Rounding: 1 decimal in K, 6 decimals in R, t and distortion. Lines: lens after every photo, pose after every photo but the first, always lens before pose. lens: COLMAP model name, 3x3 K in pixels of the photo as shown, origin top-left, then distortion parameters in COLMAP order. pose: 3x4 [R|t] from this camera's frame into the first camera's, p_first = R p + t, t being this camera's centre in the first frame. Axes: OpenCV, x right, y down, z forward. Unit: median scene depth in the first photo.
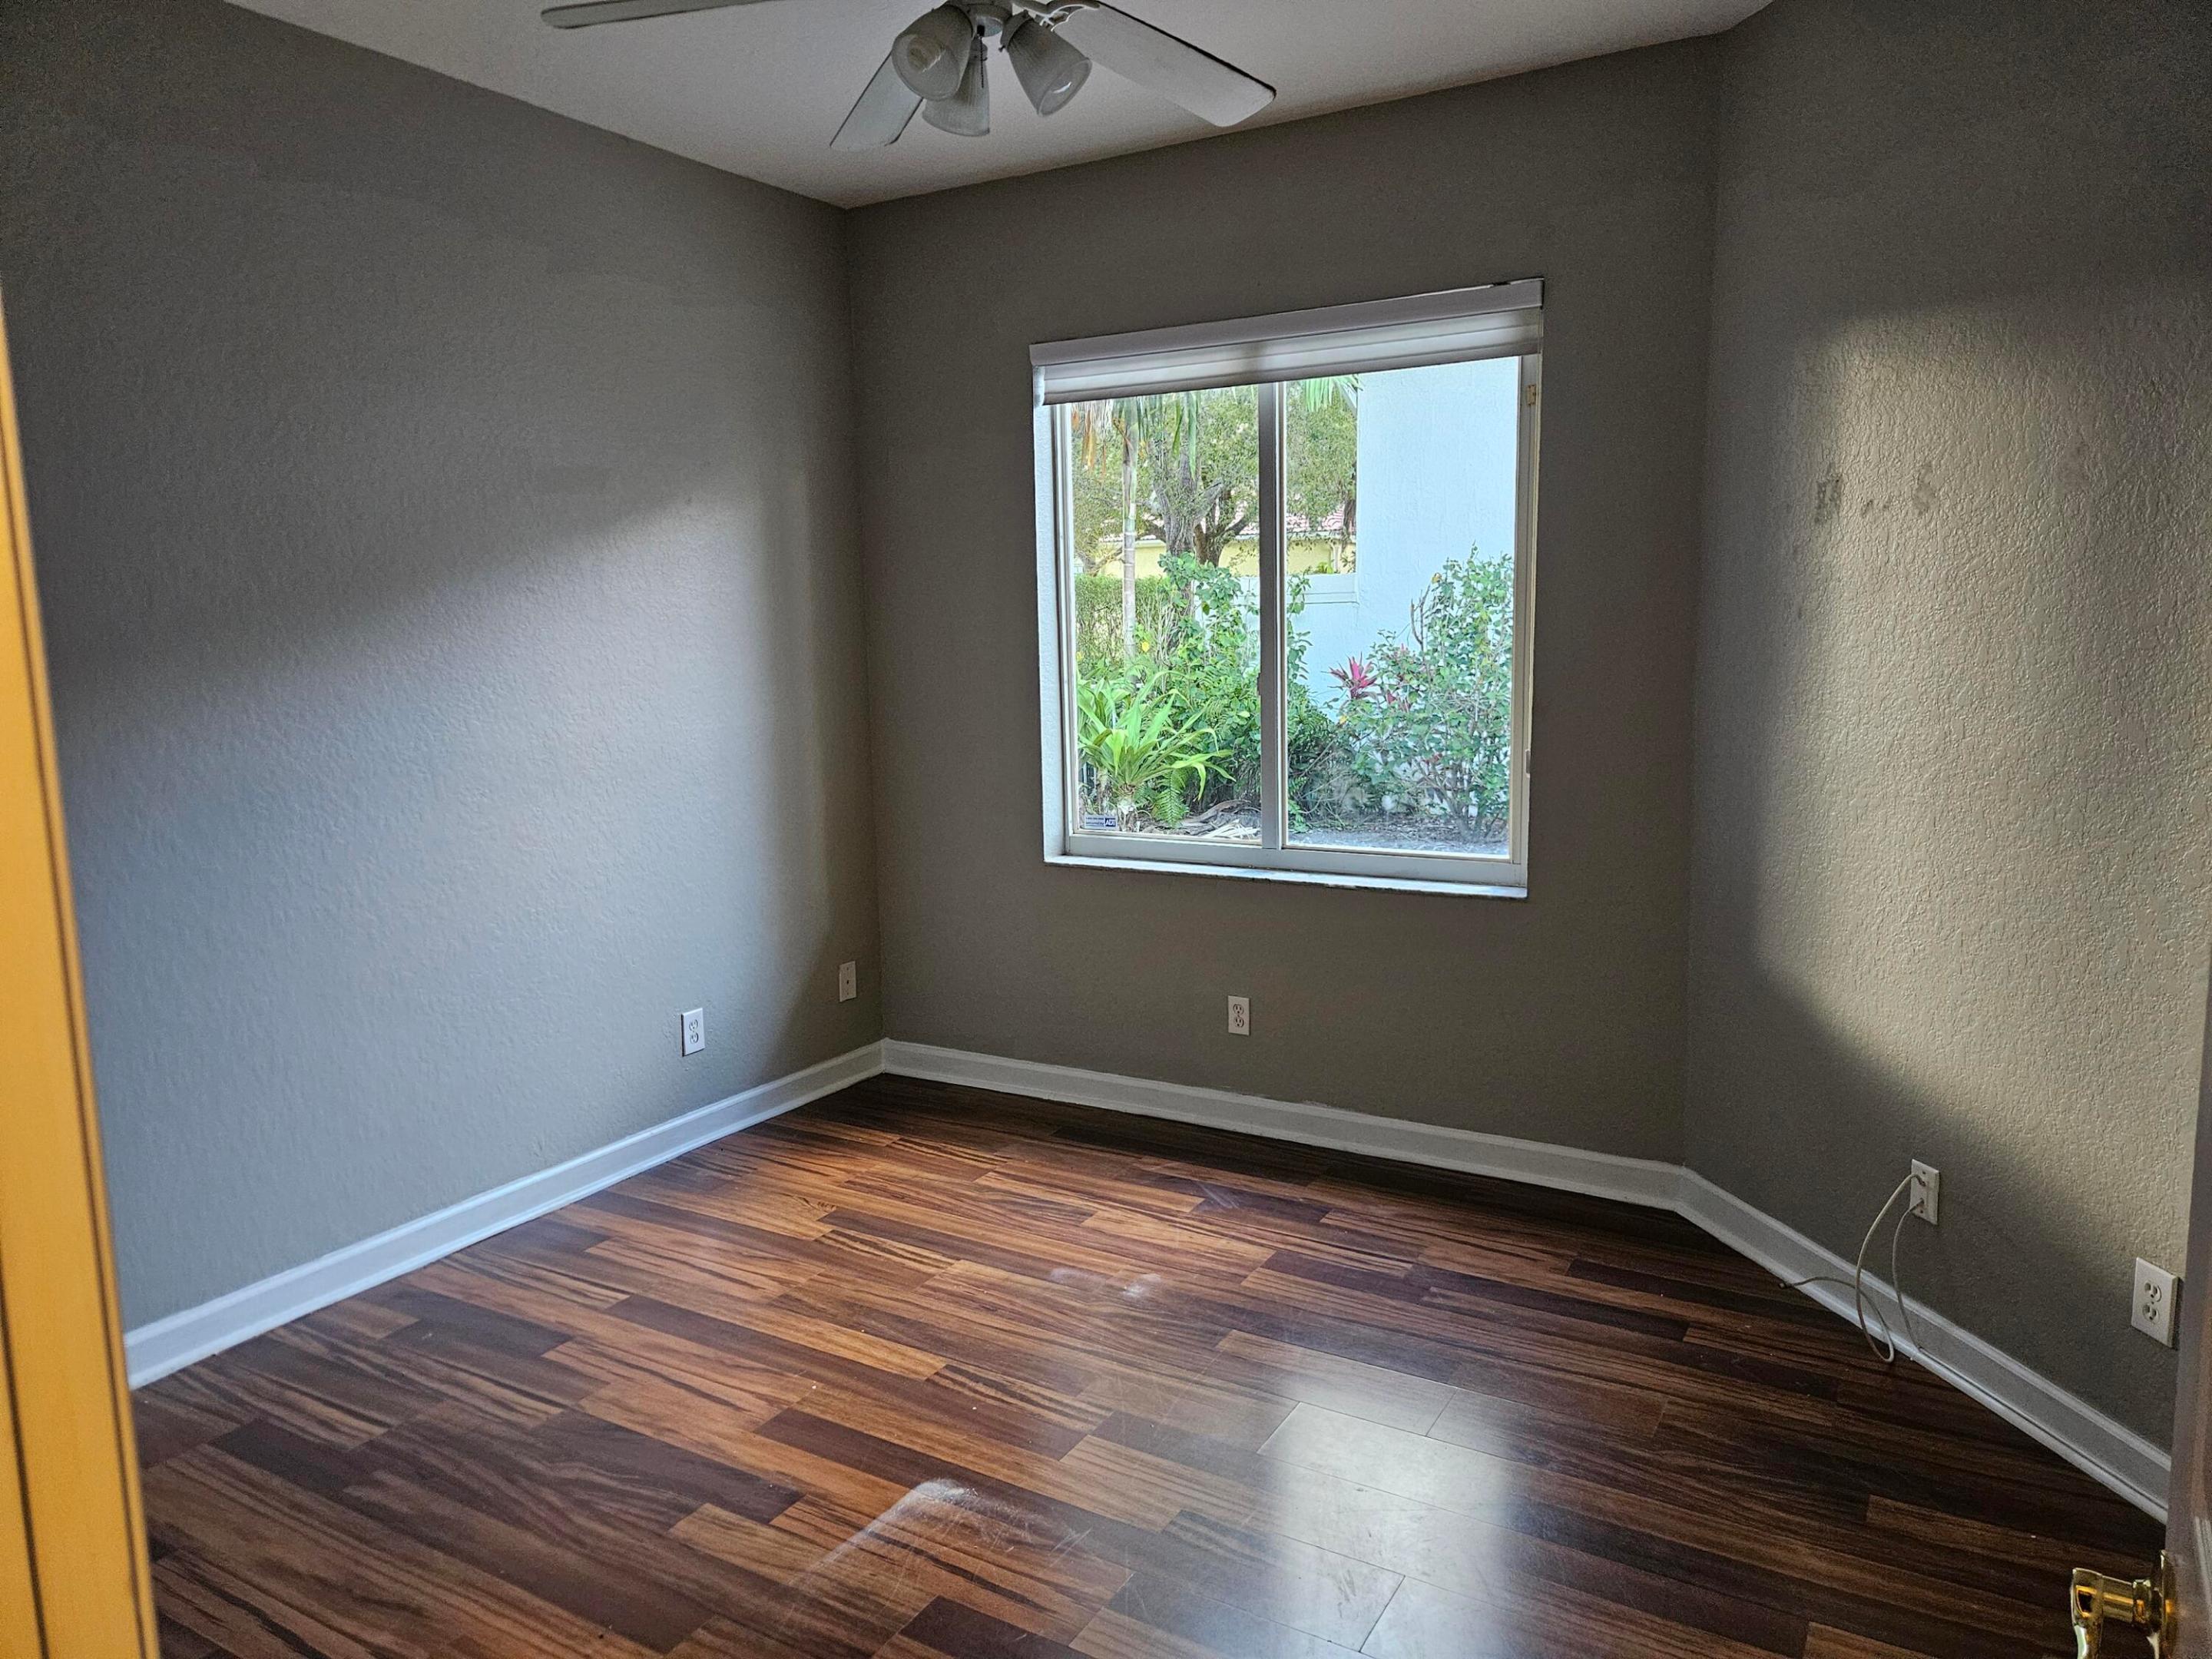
lens RADIAL K [[1478.4, 0, 1084.1], [0, 1478.4, 828.8], [0, 0, 1]] dist [0.080427, -0.052108]
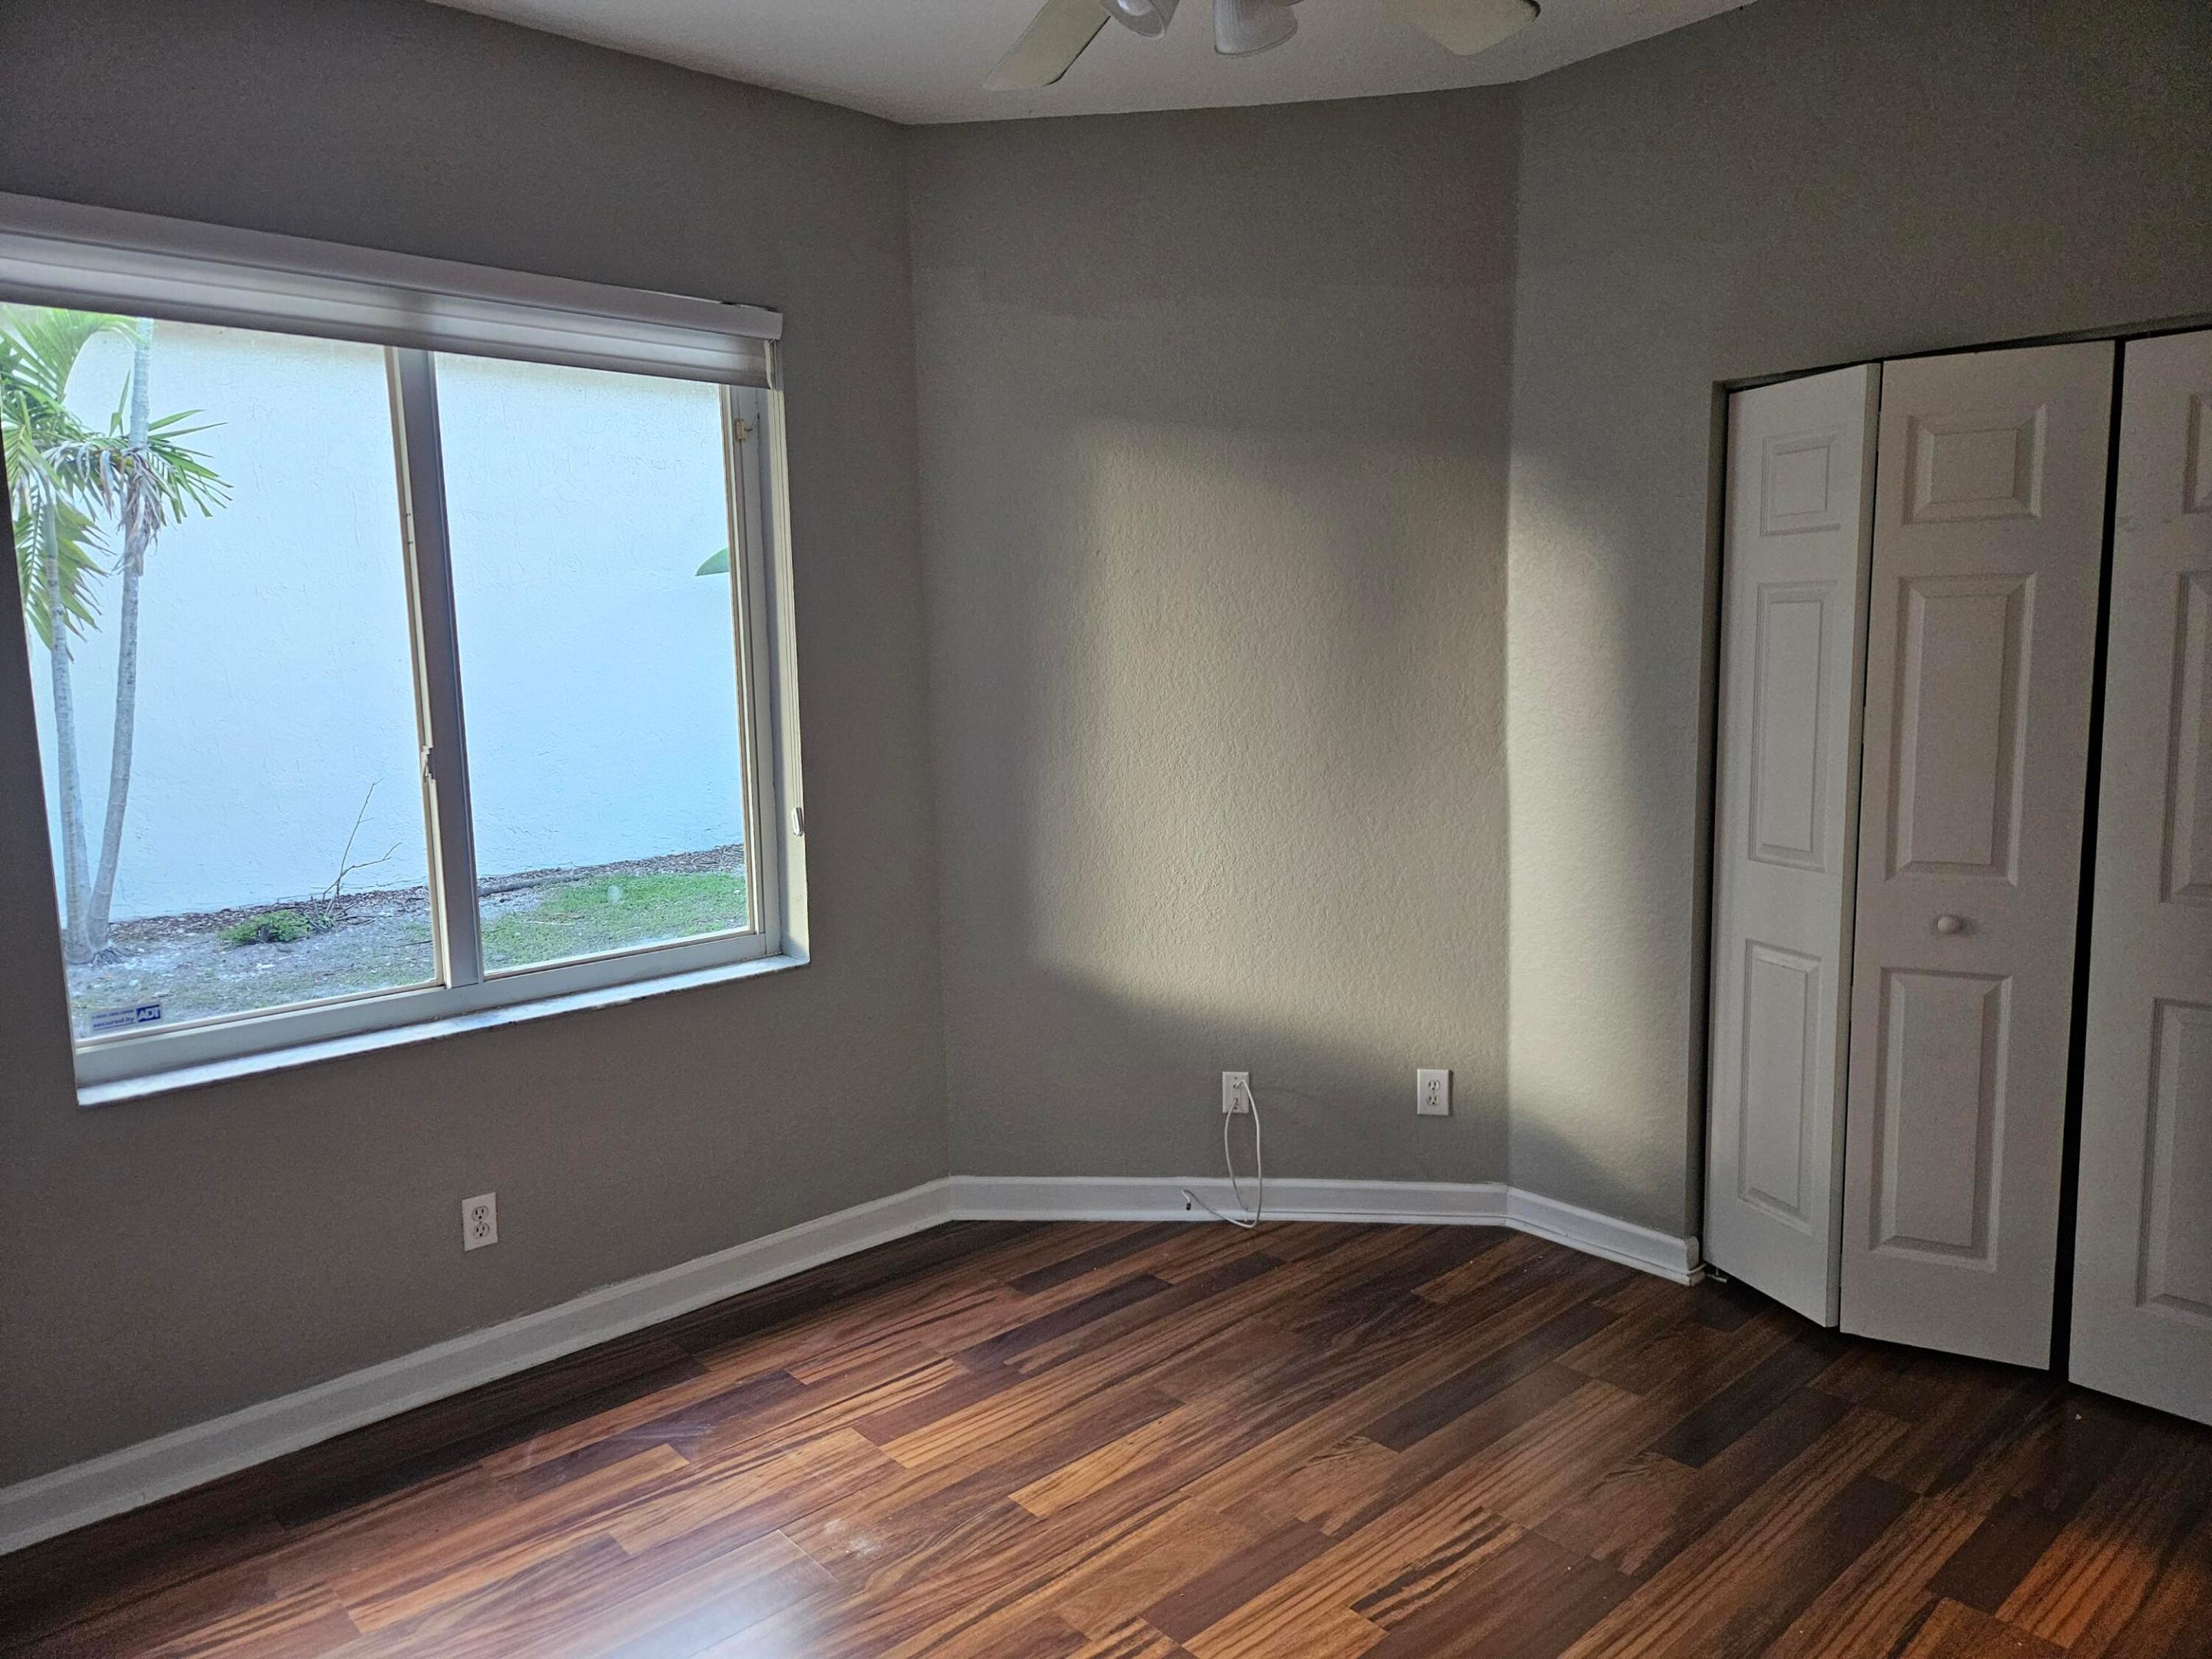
lens RADIAL K [[1482.1, 0, 1104.3], [0, 1482.1, 843.2], [0, 0, 1]] dist [0.075083, -0.048895]
pose [[0.306598, -0.121214, 0.944090, -0.548888], [0.155248, 0.984944, 0.076042, -0.074565], [-0.939093, 0.123254, 0.320800, 0.531709]]
